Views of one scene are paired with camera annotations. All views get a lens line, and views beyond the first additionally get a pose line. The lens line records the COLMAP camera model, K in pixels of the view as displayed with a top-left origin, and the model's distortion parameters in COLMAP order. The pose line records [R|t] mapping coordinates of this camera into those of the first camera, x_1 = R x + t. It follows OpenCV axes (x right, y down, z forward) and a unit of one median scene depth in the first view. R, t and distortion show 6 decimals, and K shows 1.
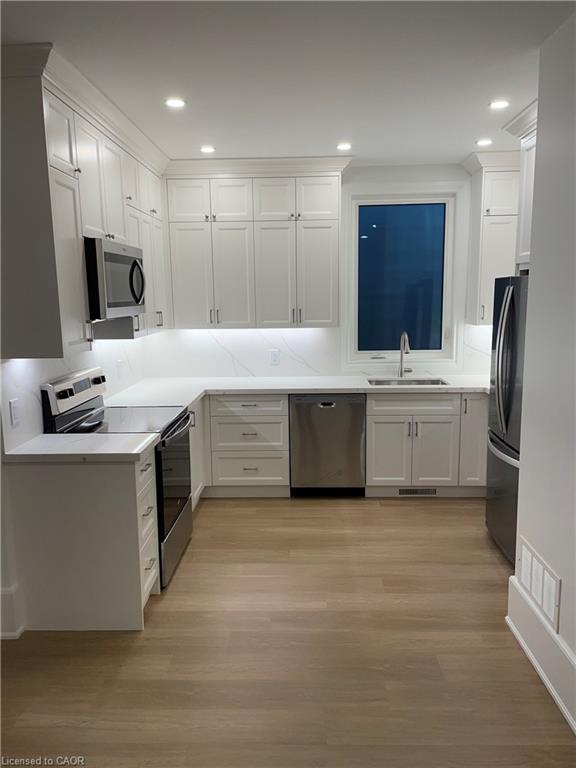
lens RADIAL K [[581.4, 0, 285.1], [0, 581.4, 383.6], [0, 0, 1]] dist [0.068667, -0.073771]
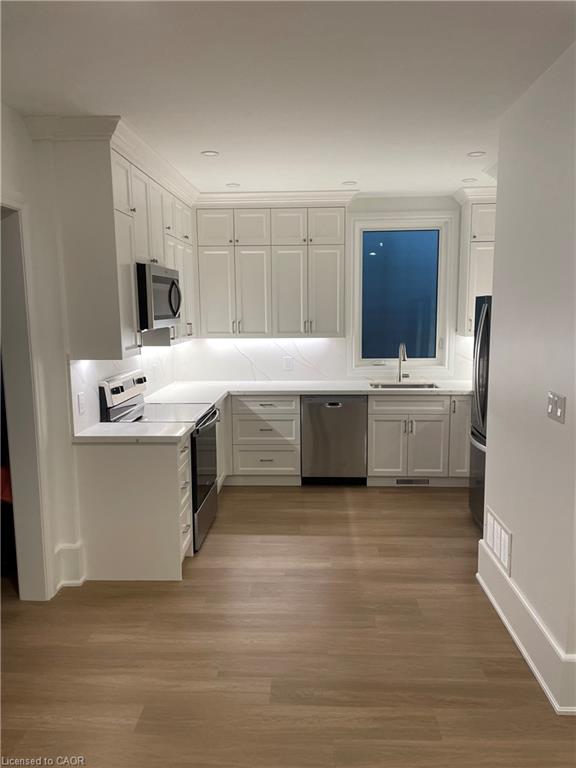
lens RADIAL K [[581.4, 0, 290.5], [0, 581.4, 387.4], [0, 0, 1]] dist [0.068667, -0.073771]
pose [[0.999916, 0.007322, -0.010688, -0.001497], [-0.007457, 0.999893, -0.012620, 0.020532], [0.010595, 0.012699, 0.999863, -0.178813]]
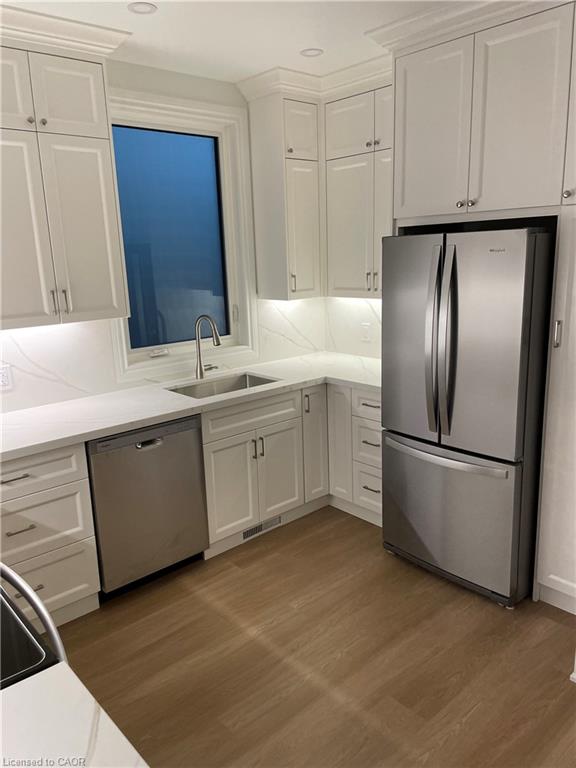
lens RADIAL K [[581.4, 0, 292.3], [0, 581.4, 379.8], [0, 0, 1]] dist [0.068667, -0.073771]
pose [[0.719157, -0.160347, 0.676093, -0.269686], [0.129798, 0.986883, 0.095990, -0.083273], [-0.682617, 0.018724, 0.730537, 0.519444]]
